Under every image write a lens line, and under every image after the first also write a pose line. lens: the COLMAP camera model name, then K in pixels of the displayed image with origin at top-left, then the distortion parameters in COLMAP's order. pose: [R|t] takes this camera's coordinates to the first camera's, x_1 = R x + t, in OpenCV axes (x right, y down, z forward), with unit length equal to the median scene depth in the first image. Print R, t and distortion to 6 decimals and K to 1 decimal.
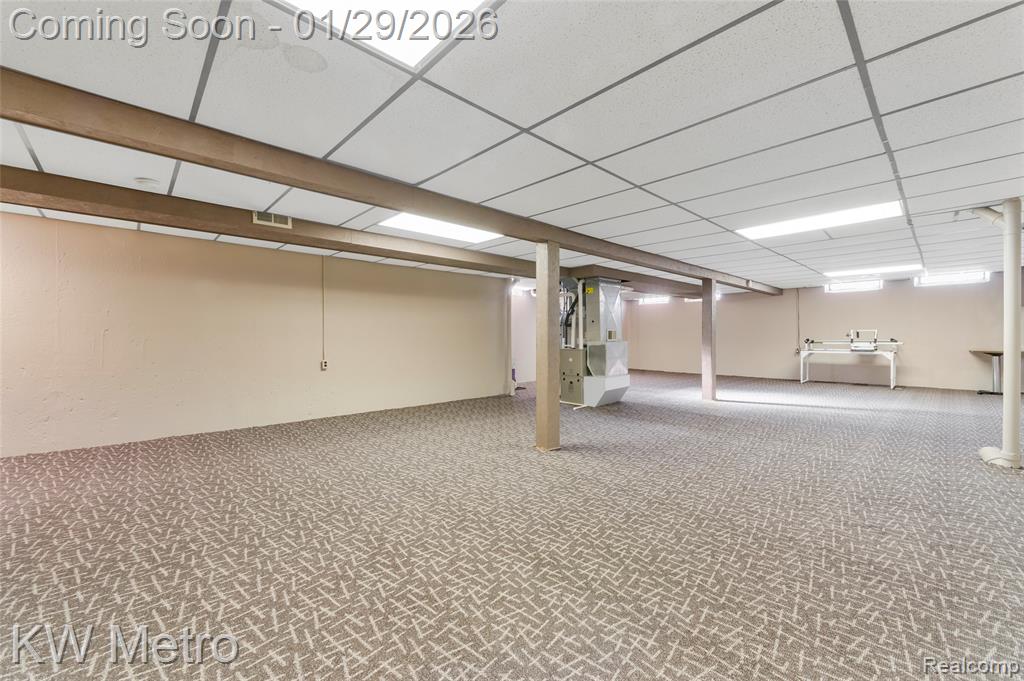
lens RADIAL K [[408.4, 0, 512.0], [0, 408.4, 340.5], [0, 0, 1]] dist [0.017159, 0.000216]
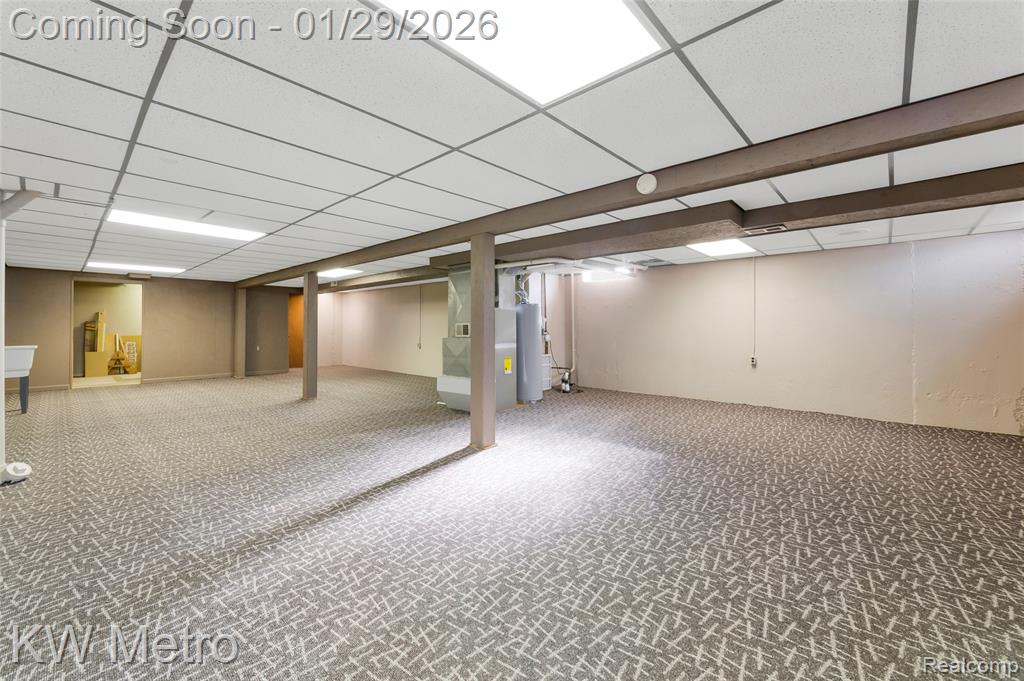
lens RADIAL K [[401.0, 0, 512.0], [0, 401.0, 340.5], [0, 0, 1]] dist [0.001557, 0.000375]
pose [[0.080488, 0.028304, -0.996354, 0.129496], [-0.029342, 0.999231, 0.026015, -0.001859], [0.996324, 0.027141, 0.081257, 0.123078]]
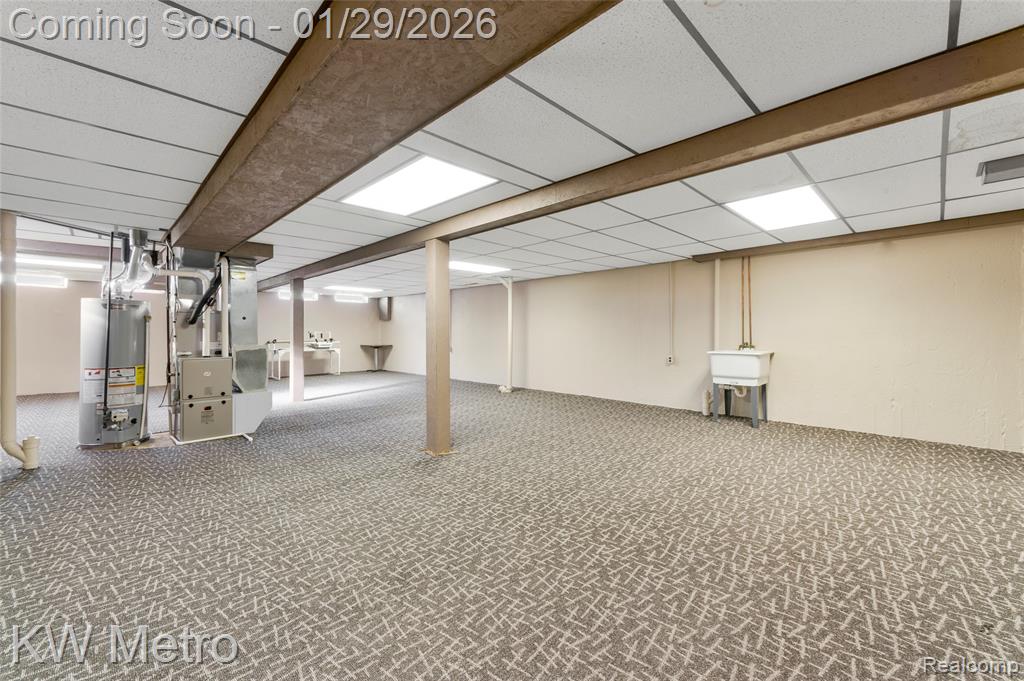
lens RADIAL K [[419.1, 0, 512.0], [0, 419.1, 340.5], [0, 0, 1]] dist [-0.001401, -0.000280]
pose [[-0.041436, -0.010489, 0.999086, -1.839139], [0.019791, 0.999740, 0.011317, -0.017758], [-0.998945, 0.020242, -0.041217, 1.746337]]
